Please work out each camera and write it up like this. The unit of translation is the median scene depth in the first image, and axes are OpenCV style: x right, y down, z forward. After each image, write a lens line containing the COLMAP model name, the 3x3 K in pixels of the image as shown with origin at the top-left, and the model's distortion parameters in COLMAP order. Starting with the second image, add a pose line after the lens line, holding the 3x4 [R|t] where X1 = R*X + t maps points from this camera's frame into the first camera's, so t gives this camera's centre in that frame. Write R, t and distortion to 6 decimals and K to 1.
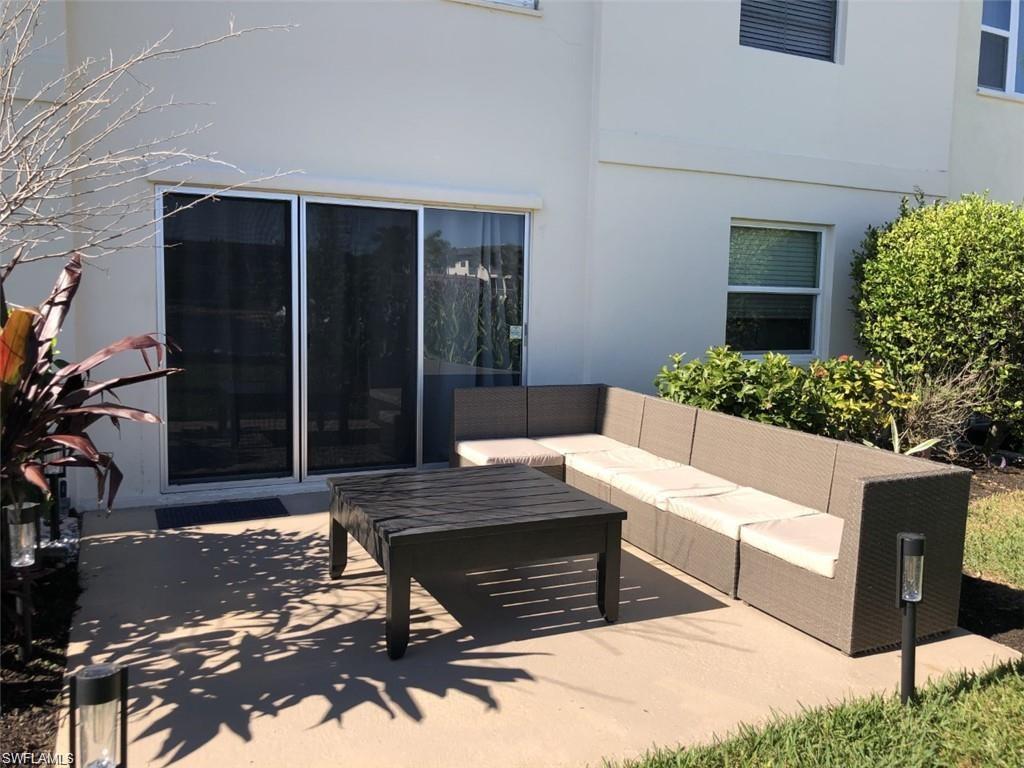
lens RADIAL K [[781.1, 0, 512.0], [0, 781.1, 384.0], [0, 0, 1]] dist [0.056803, 0.000866]
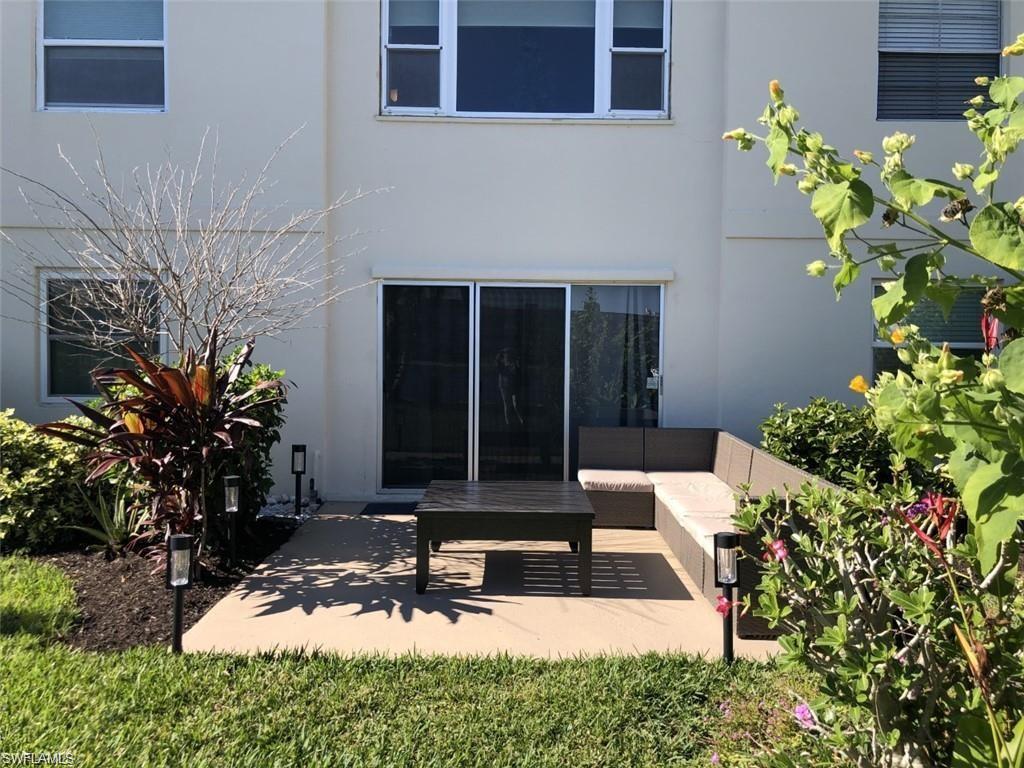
lens RADIAL K [[741.6, 0, 512.0], [0, 741.6, 384.0], [0, 0, 1]] dist [0.112673, -0.001532]
pose [[0.920637, 0.008877, -0.390319, 0.521767], [-0.034639, 0.997656, -0.059014, 0.020371], [0.388880, 0.067851, 0.918787, -0.265545]]
